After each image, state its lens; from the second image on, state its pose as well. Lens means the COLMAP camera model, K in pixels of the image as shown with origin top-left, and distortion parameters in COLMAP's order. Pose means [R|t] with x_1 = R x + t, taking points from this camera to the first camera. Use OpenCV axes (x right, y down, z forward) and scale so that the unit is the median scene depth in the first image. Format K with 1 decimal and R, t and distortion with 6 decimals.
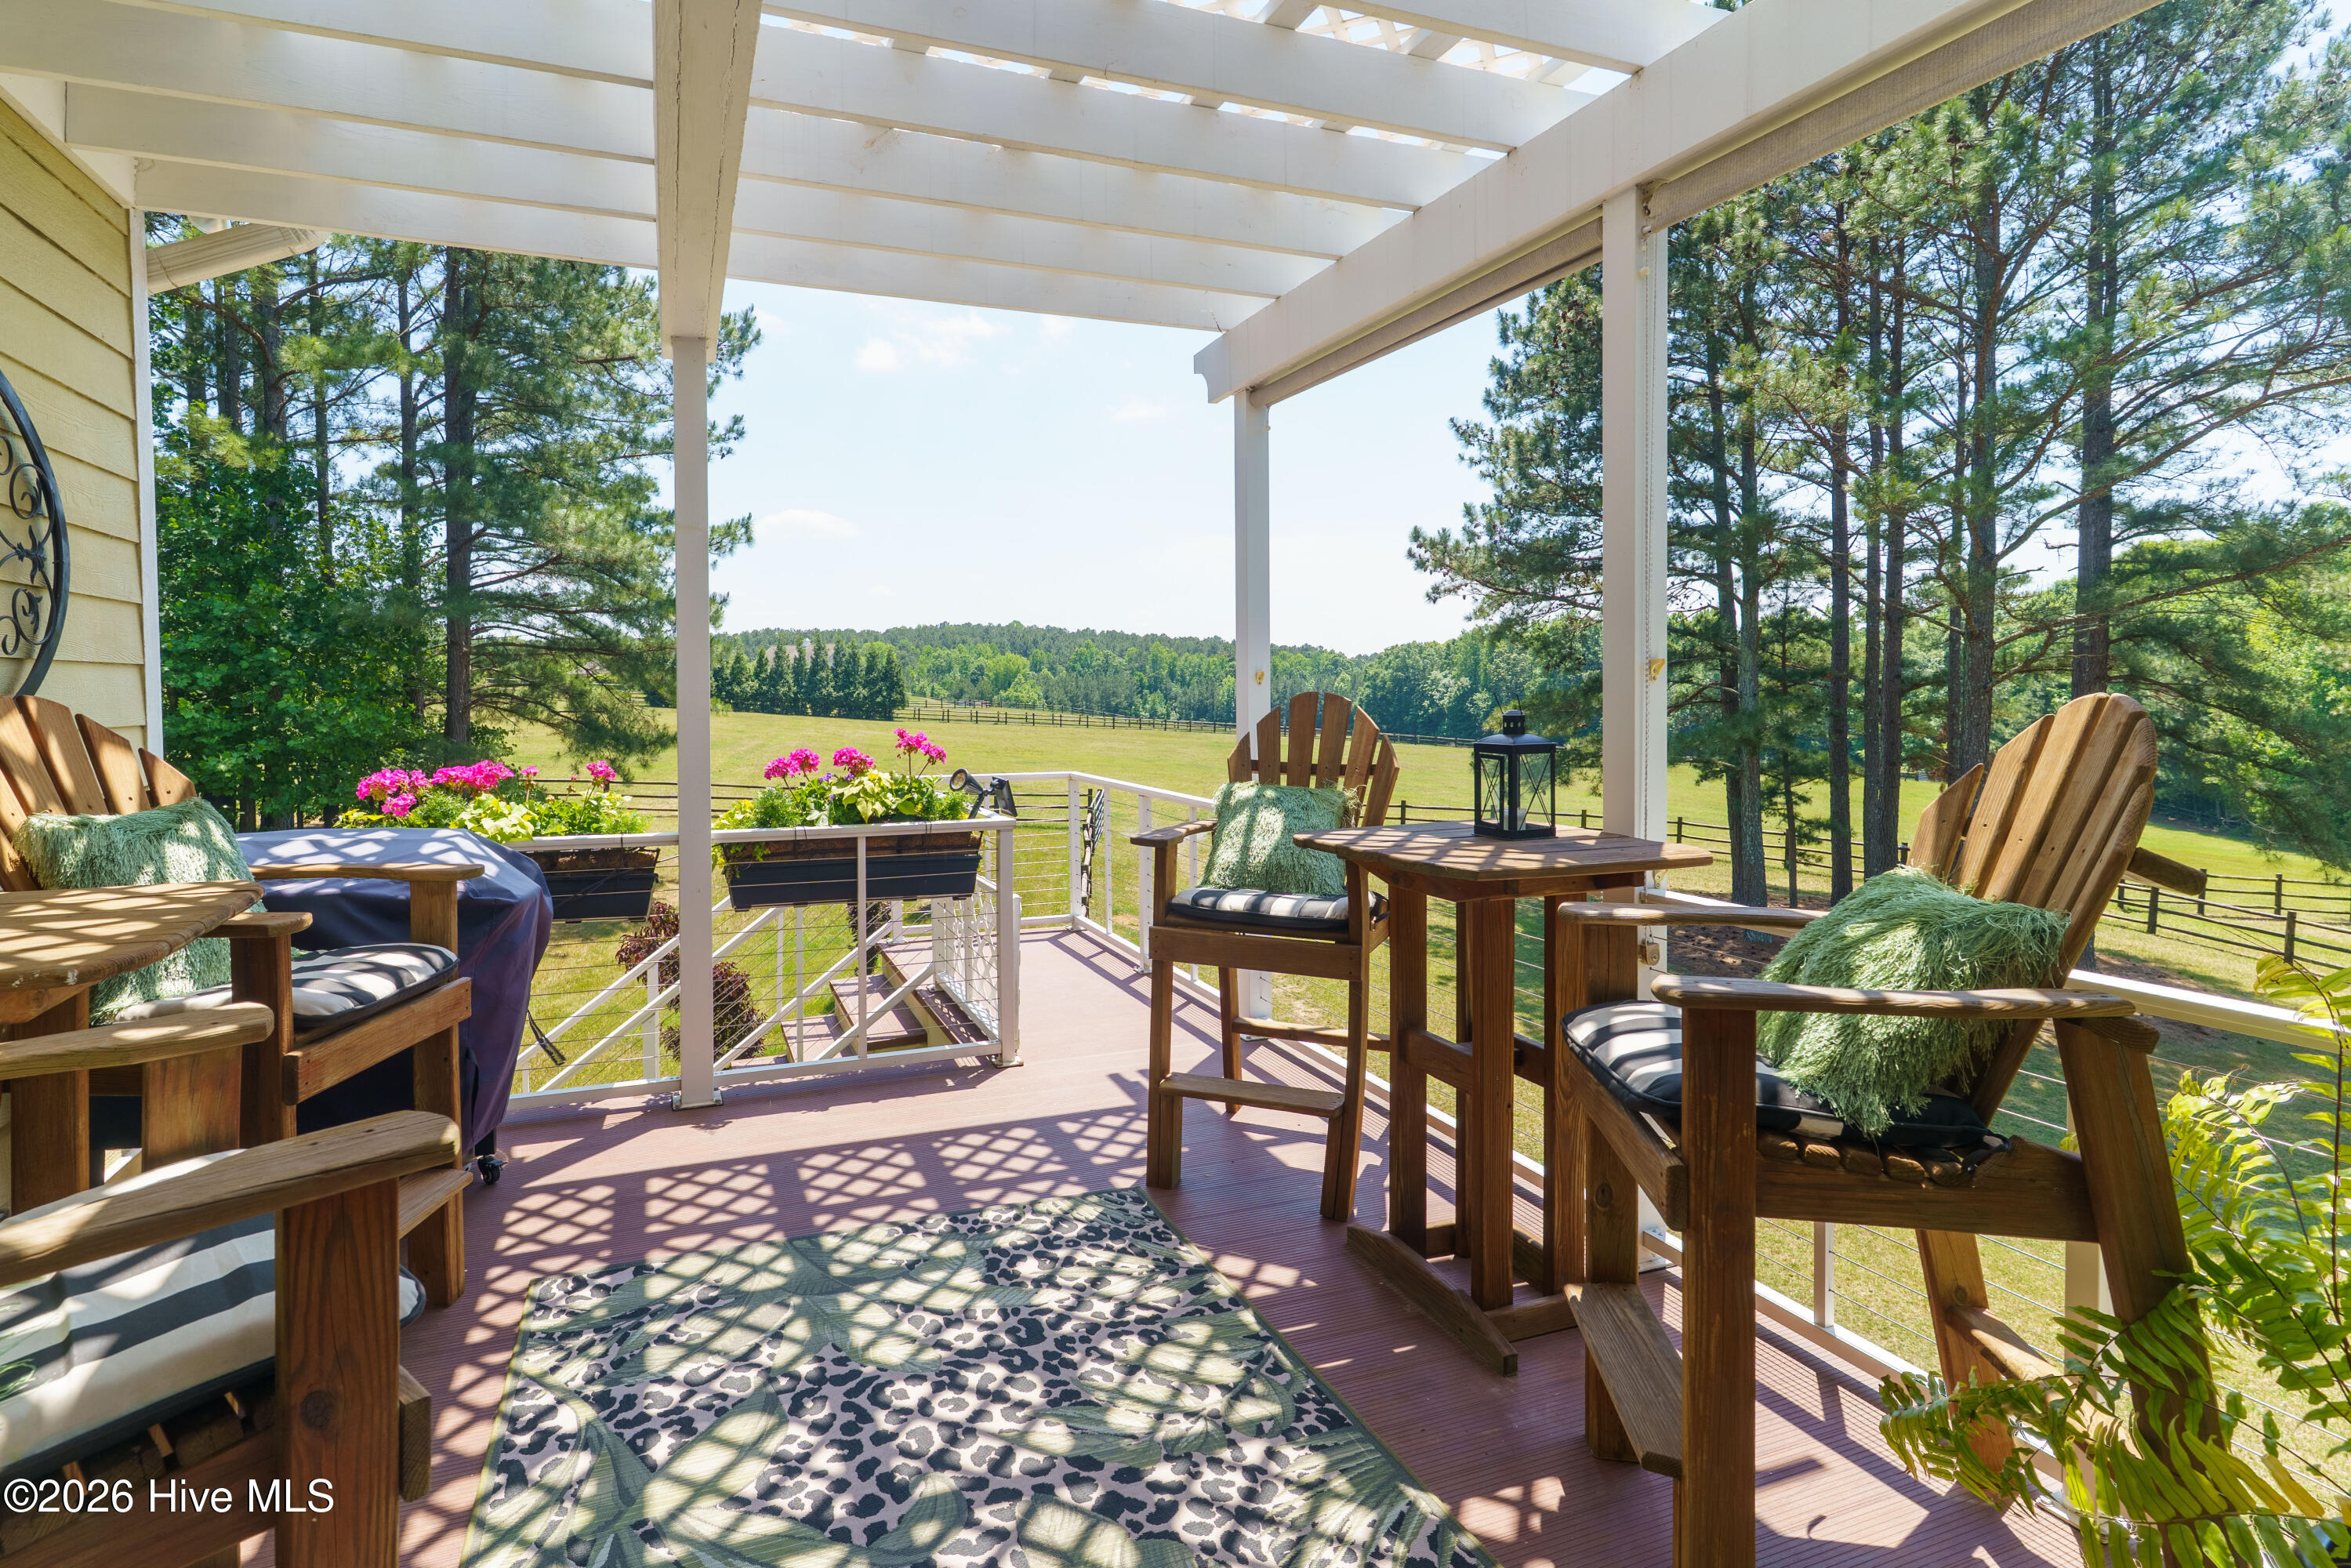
lens RADIAL K [[1193.9, 0, 1166.1], [0, 1193.9, 630.2], [0, 0, 1]] dist [0.001004, -0.000293]
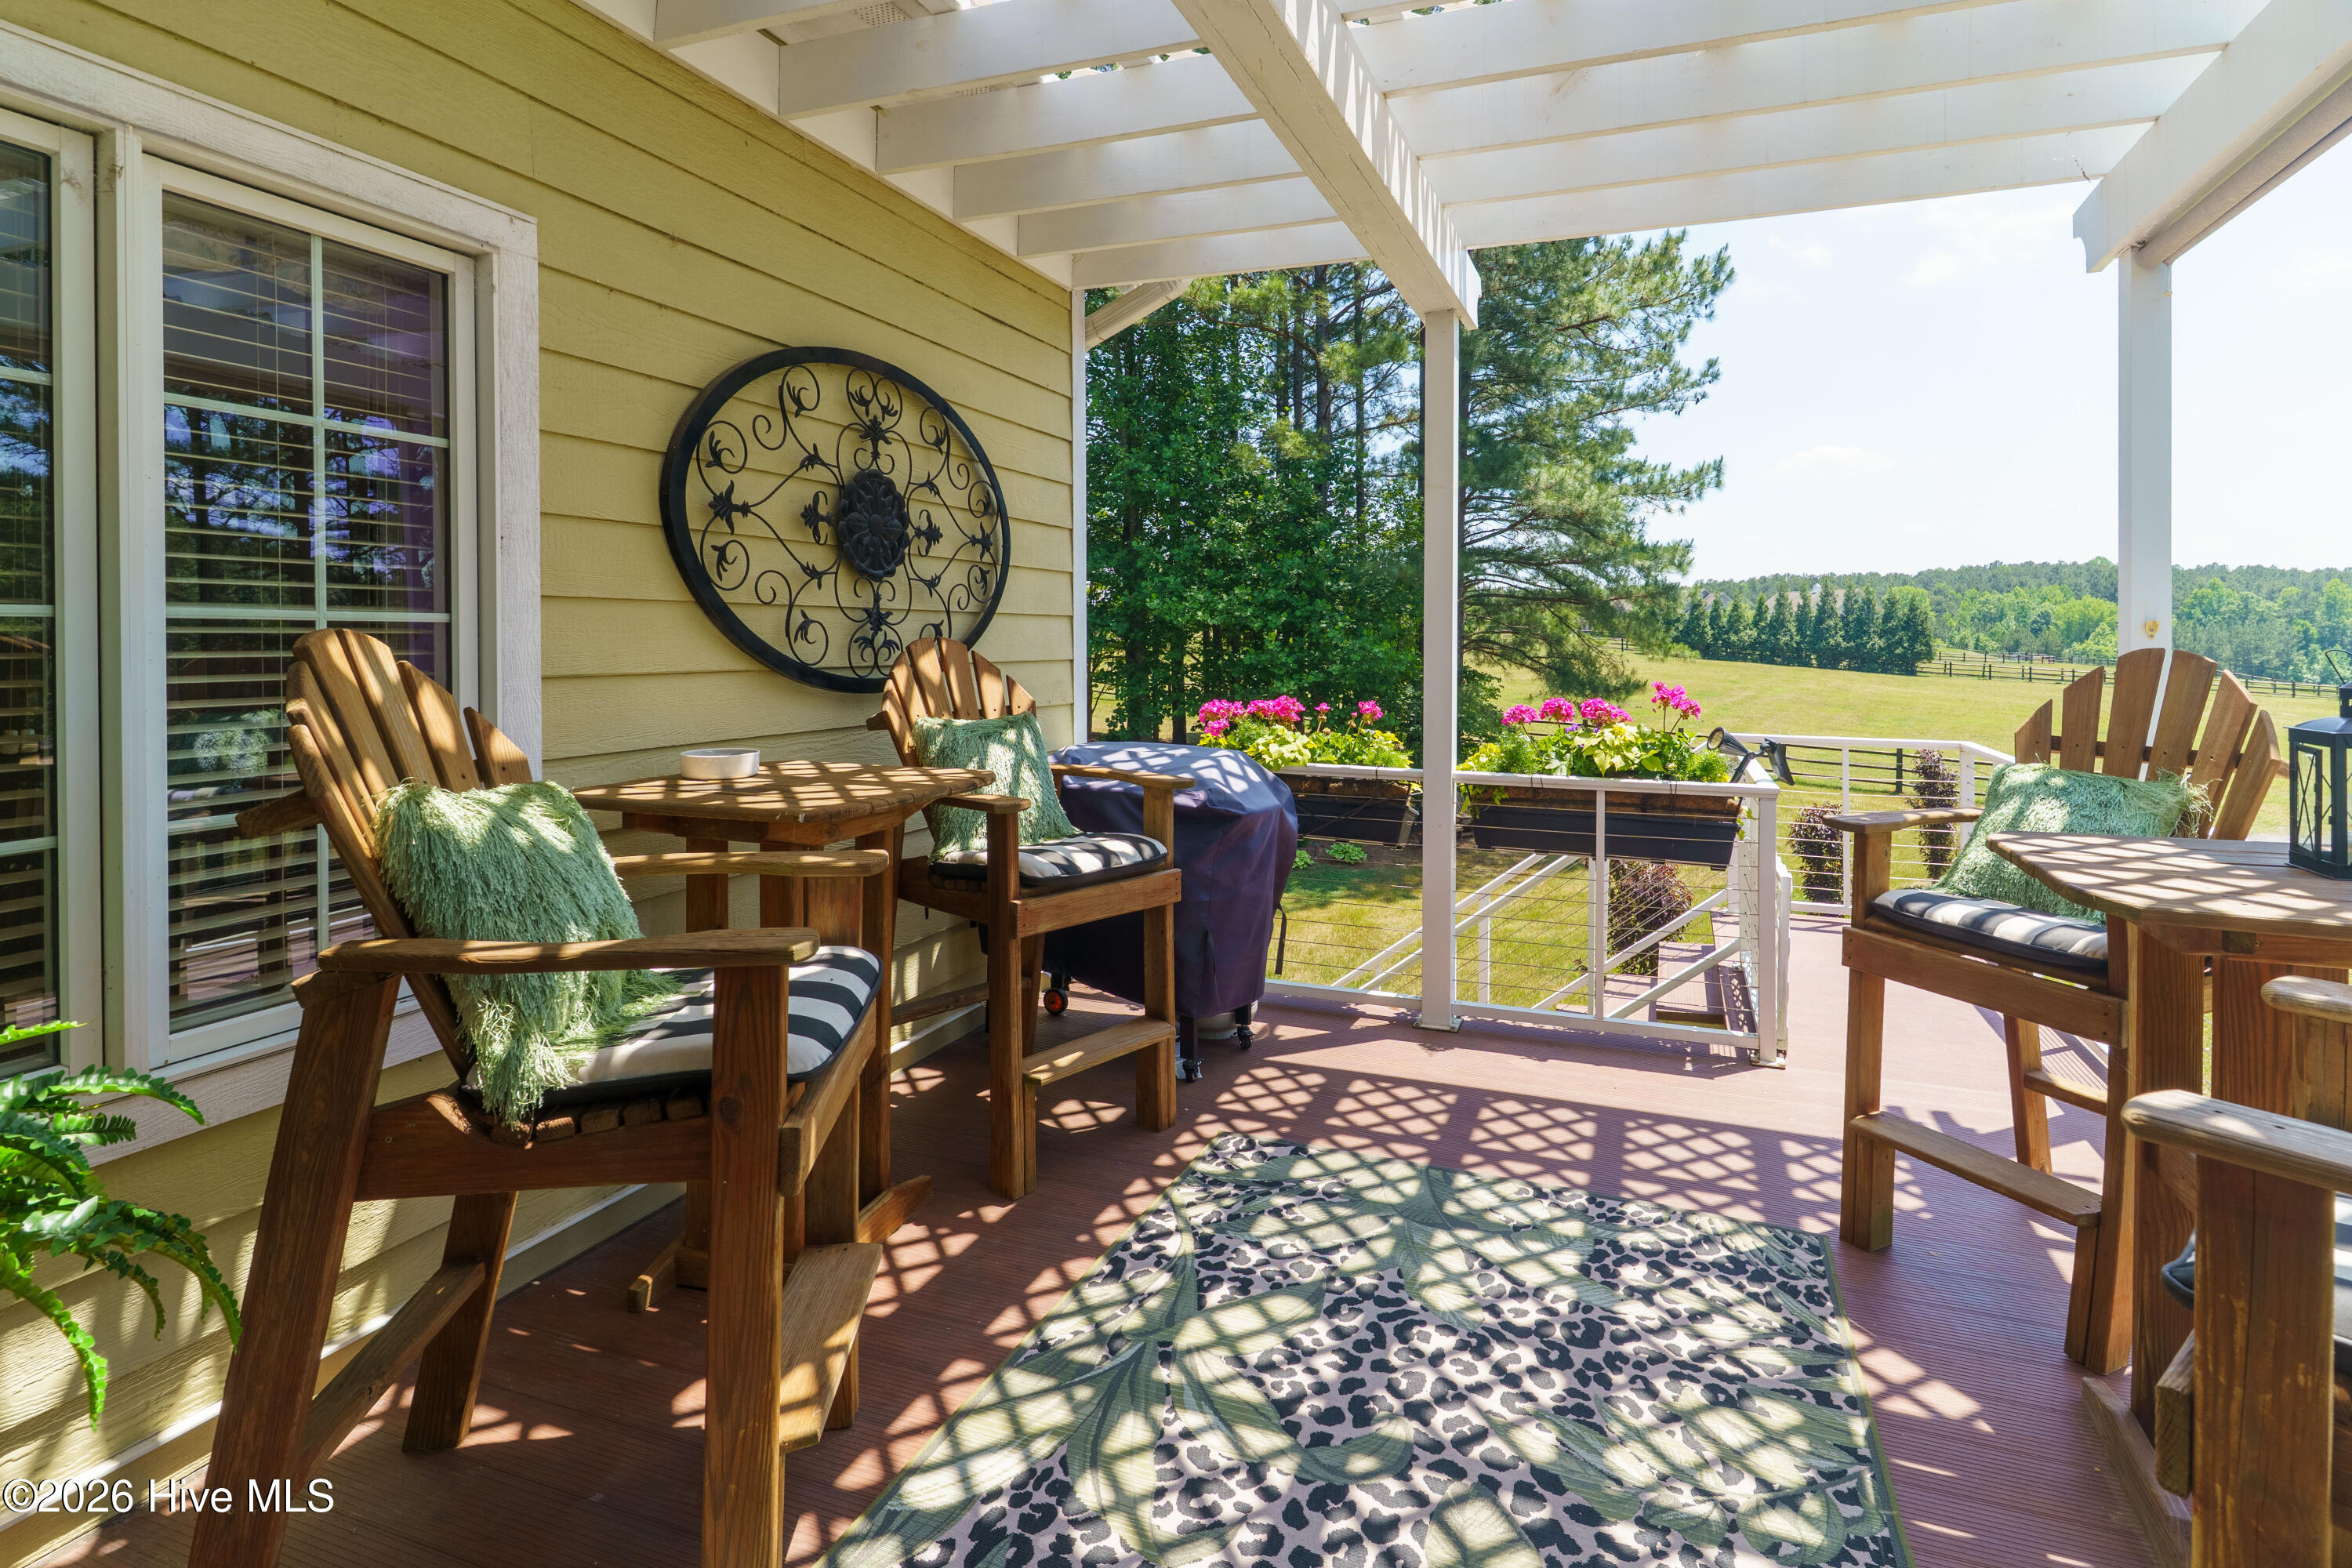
lens RADIAL K [[1199.9, 0, 1206.4], [0, 1199.9, 548.9], [0, 0, 1]] dist [0.001023, 0.000680]
pose [[0.742747, -0.040801, -0.668328, 0.291088], [0.024858, 0.999134, -0.033371, 0.001506], [0.669111, 0.008173, 0.743118, 0.096211]]
